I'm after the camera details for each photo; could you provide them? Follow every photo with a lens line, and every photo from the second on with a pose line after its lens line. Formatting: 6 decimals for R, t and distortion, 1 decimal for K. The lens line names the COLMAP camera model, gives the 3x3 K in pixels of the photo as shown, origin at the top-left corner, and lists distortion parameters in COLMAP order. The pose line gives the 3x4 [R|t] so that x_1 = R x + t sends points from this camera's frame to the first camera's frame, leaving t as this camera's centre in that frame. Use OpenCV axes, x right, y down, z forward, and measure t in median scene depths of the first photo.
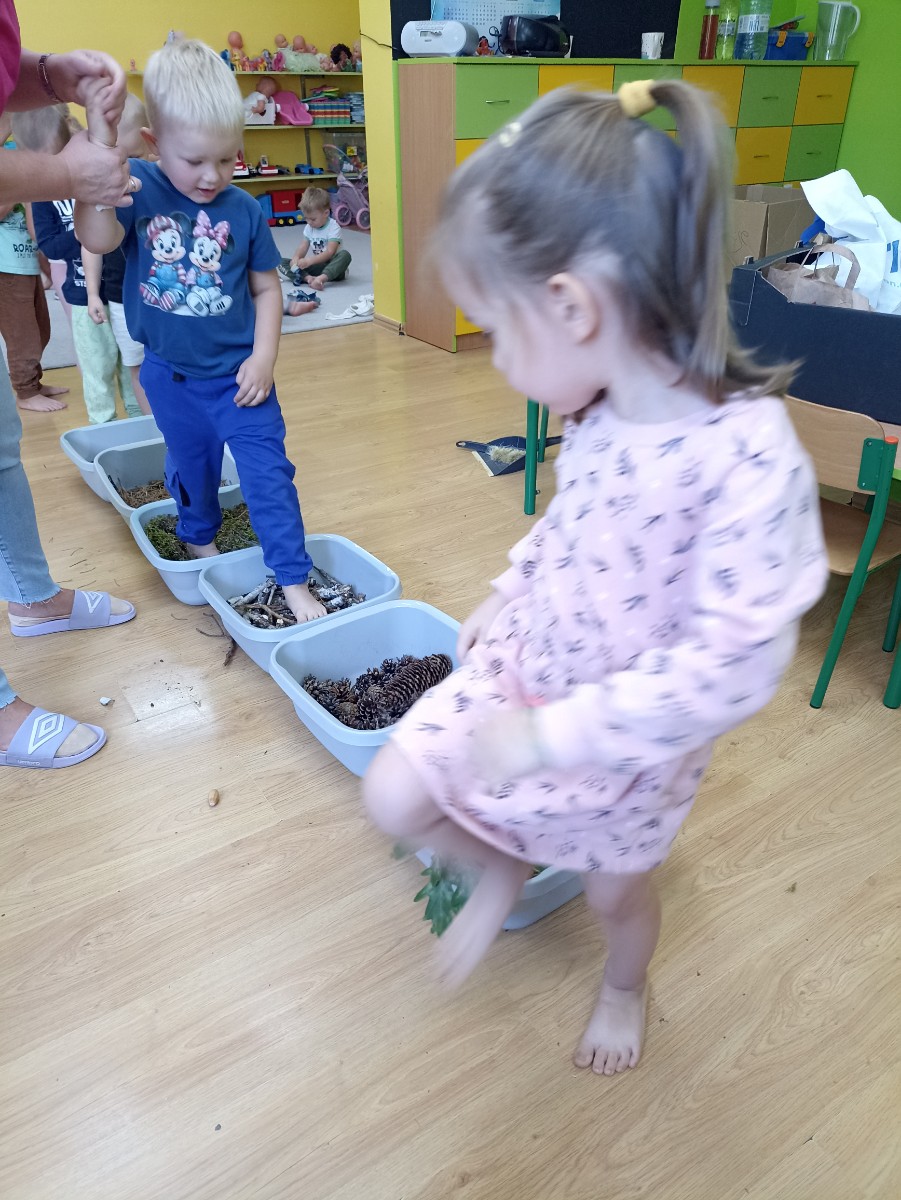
lens RADIAL K [[912.6, 0, 450.5], [0, 912.6, 600.0], [0, 0, 1]] dist [0.006099, -0.006984]
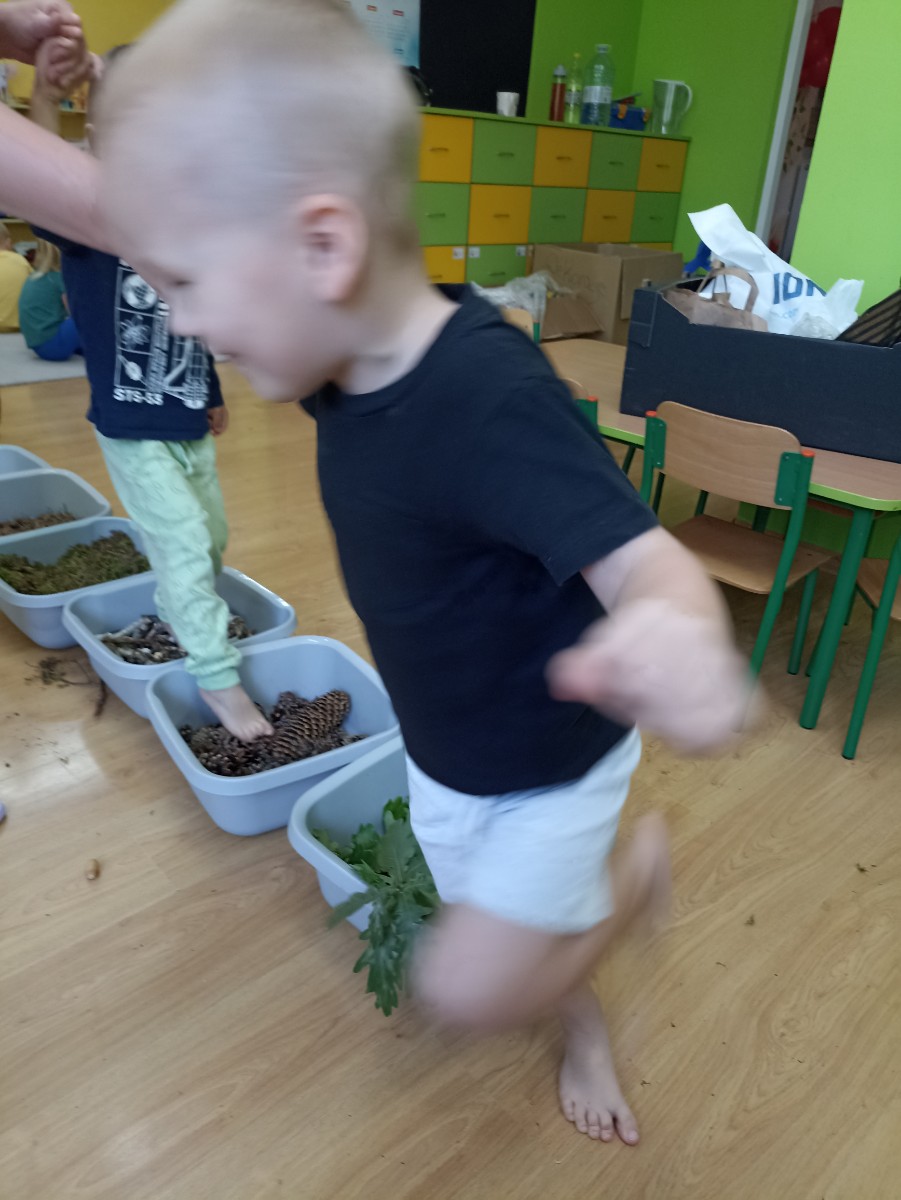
lens RADIAL K [[904.5, 0, 450.5], [0, 904.5, 600.0], [0, 0, 1]] dist [-0.007071, 0.000289]
pose [[0.984521, -0.021155, 0.173985, -0.080230], [0.032797, 0.997391, -0.064316, 0.036570], [-0.172170, 0.069026, 0.982646, 0.119617]]
